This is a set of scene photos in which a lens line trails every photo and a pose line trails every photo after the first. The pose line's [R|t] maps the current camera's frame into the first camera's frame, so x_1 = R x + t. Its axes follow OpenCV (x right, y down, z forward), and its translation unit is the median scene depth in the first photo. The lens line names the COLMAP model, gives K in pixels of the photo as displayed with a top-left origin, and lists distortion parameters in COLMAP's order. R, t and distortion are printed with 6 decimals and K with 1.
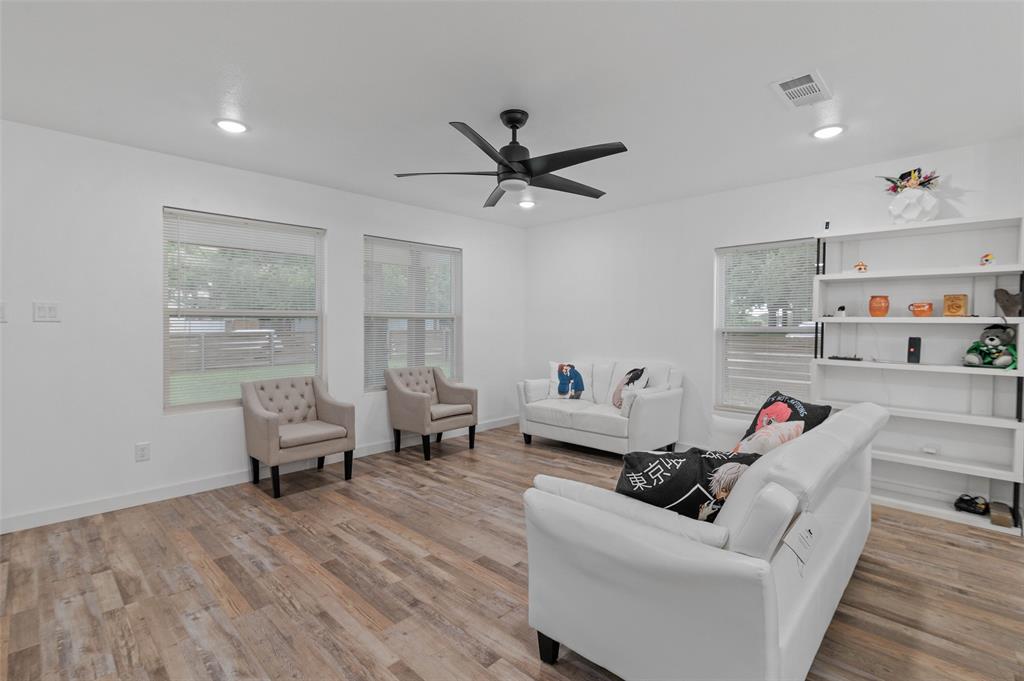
lens RADIAL K [[475.9, 0, 514.6], [0, 475.9, 325.6], [0, 0, 1]] dist [-0.003712, 0.000087]
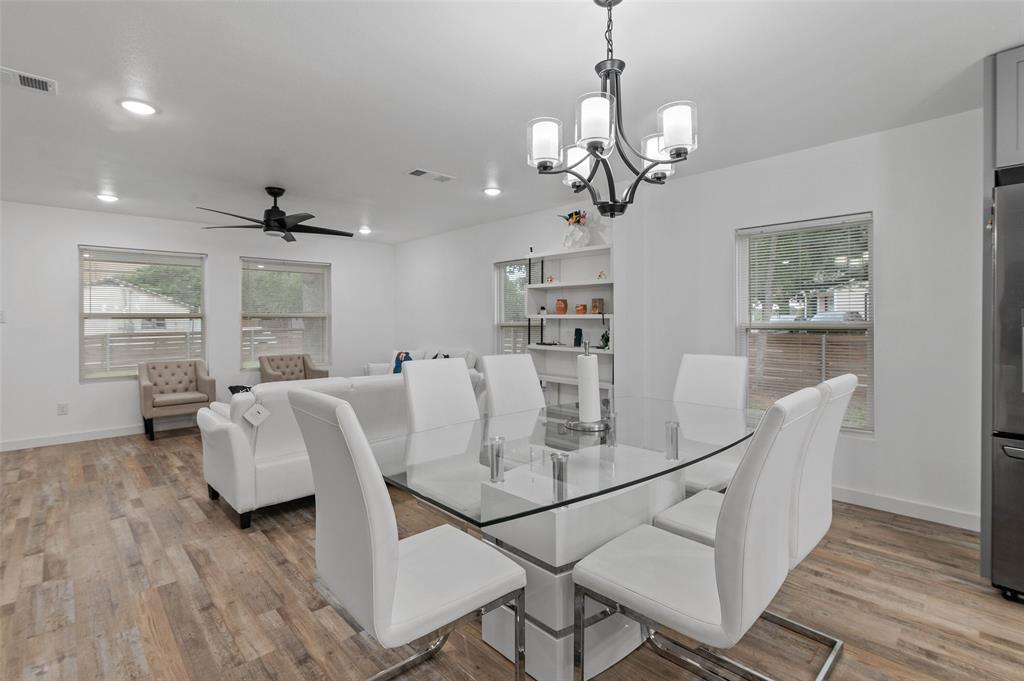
lens RADIAL K [[474.4, 0, 499.3], [0, 474.4, 319.5], [0, 0, 1]] dist [0.001746, 0.001091]
pose [[0.998535, -0.009831, -0.053218, 0.656979], [0.009637, 0.999946, -0.003904, 0.000898], [0.053253, 0.003385, 0.998575, -0.421874]]
